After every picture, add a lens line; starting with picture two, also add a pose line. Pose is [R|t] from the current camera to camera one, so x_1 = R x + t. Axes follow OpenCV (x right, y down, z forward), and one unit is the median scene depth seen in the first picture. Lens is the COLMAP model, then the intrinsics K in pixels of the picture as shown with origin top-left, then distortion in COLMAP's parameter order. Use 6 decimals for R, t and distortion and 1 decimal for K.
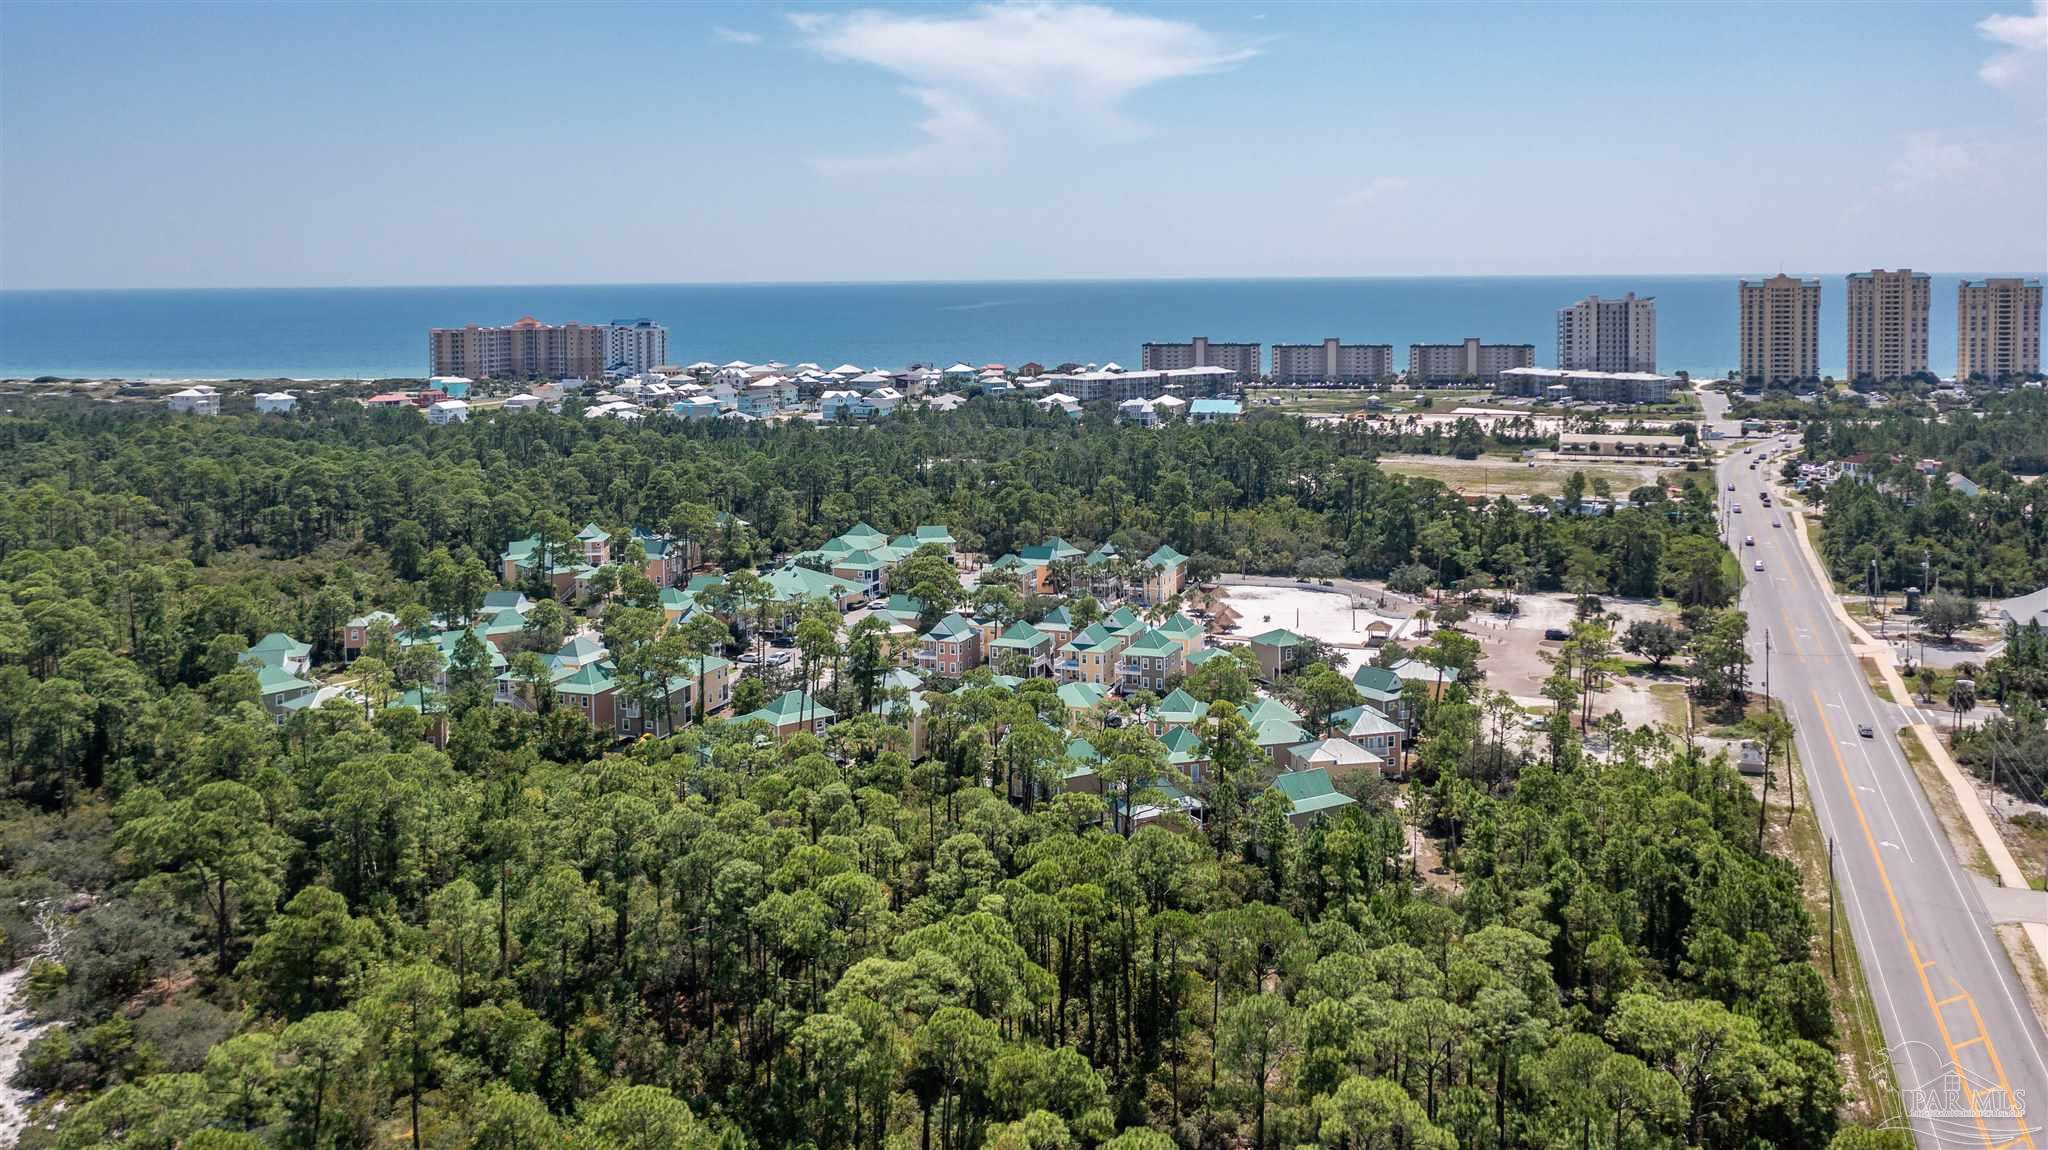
lens RADIAL K [[1977.4, 0, 1024.0], [0, 1977.4, 575.0], [0, 0, 1]] dist [-0.040853, -0.000670]
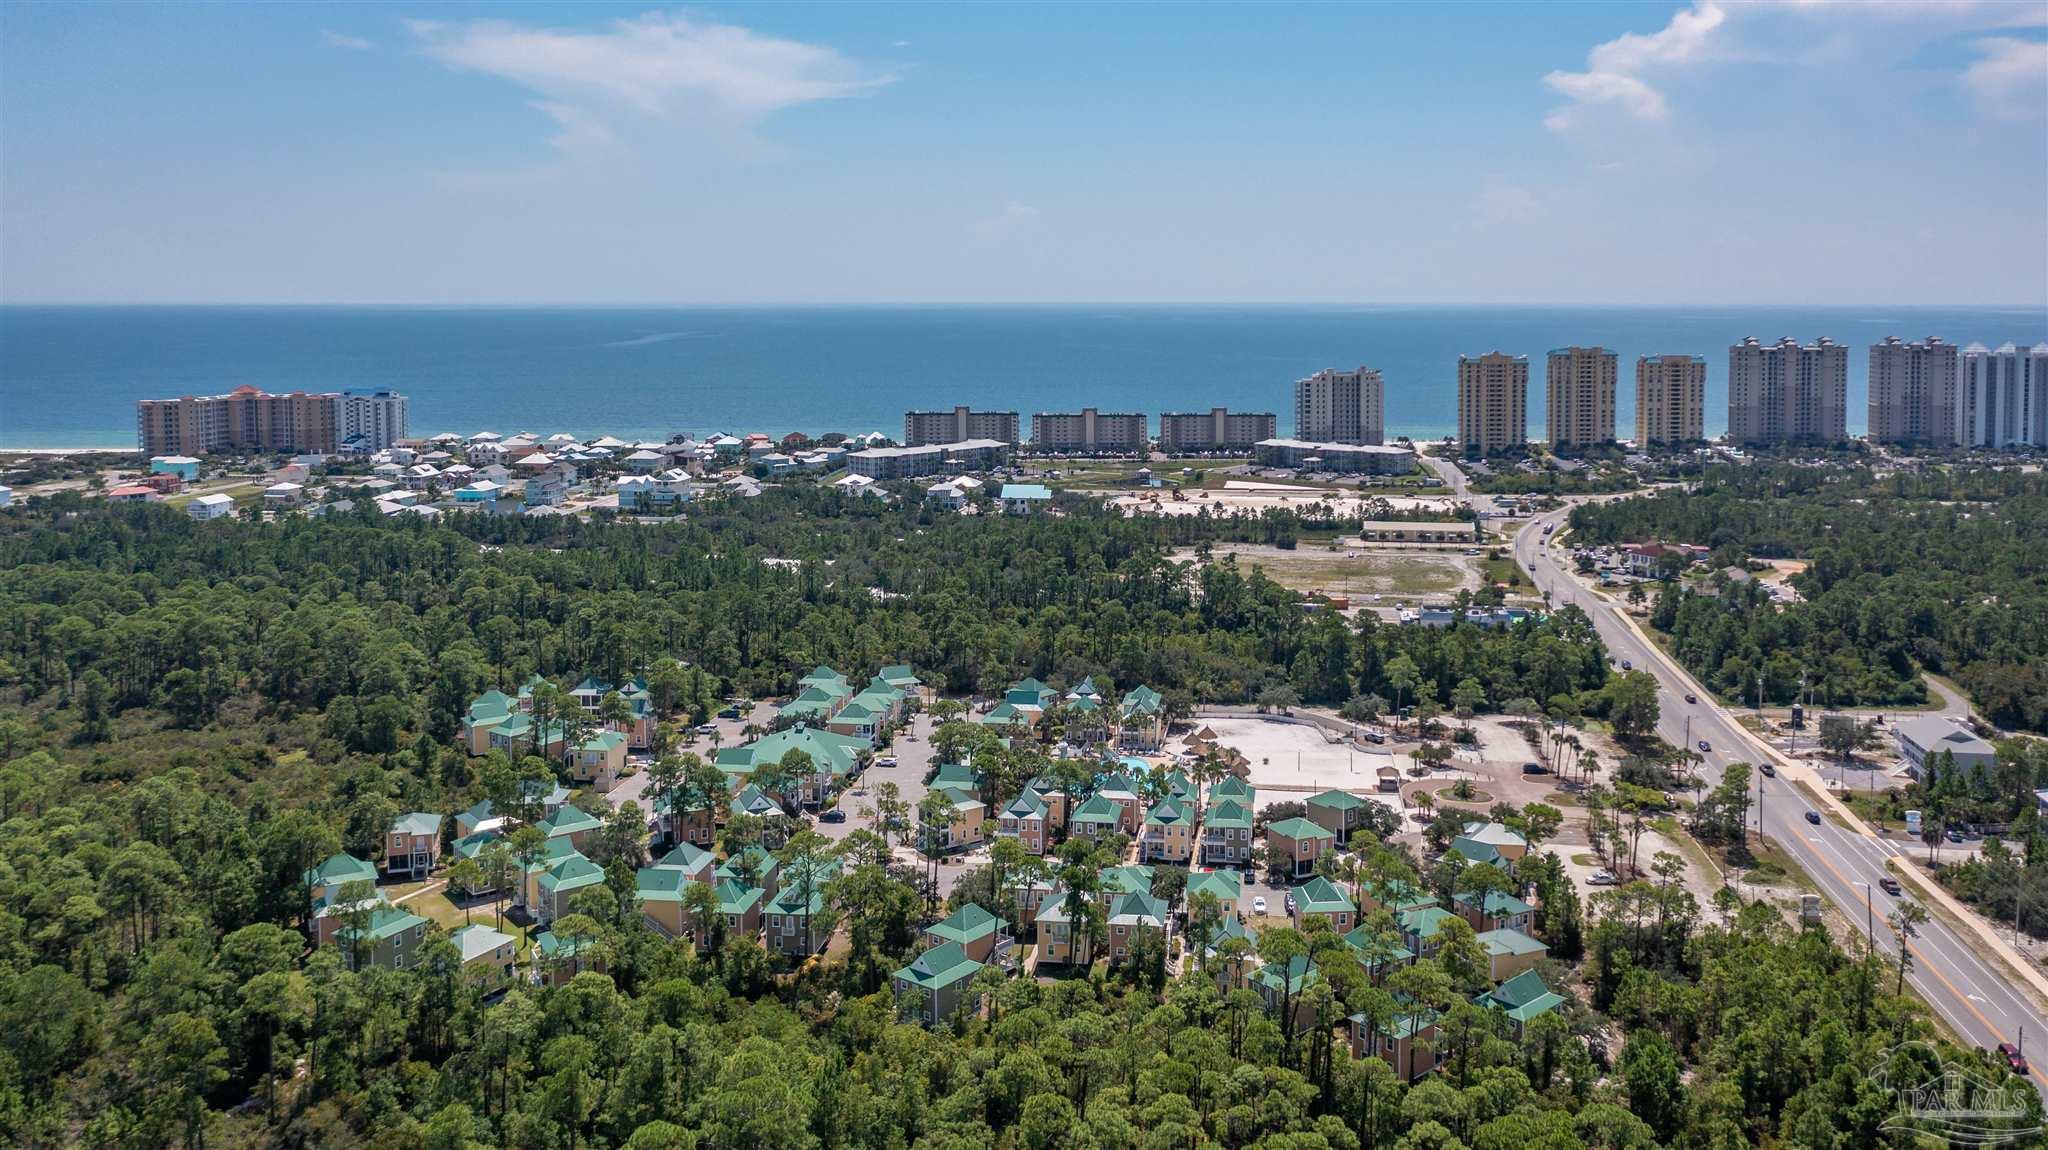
lens RADIAL K [[1977.4, 0, 1024.0], [0, 1977.4, 575.0], [0, 0, 1]] dist [-0.040853, -0.000670]
pose [[0.960935, -0.030229, 0.275119, -0.173211], [0.023118, 0.999311, 0.029053, -0.066355], [-0.275808, -0.021558, 0.960971, 0.012058]]
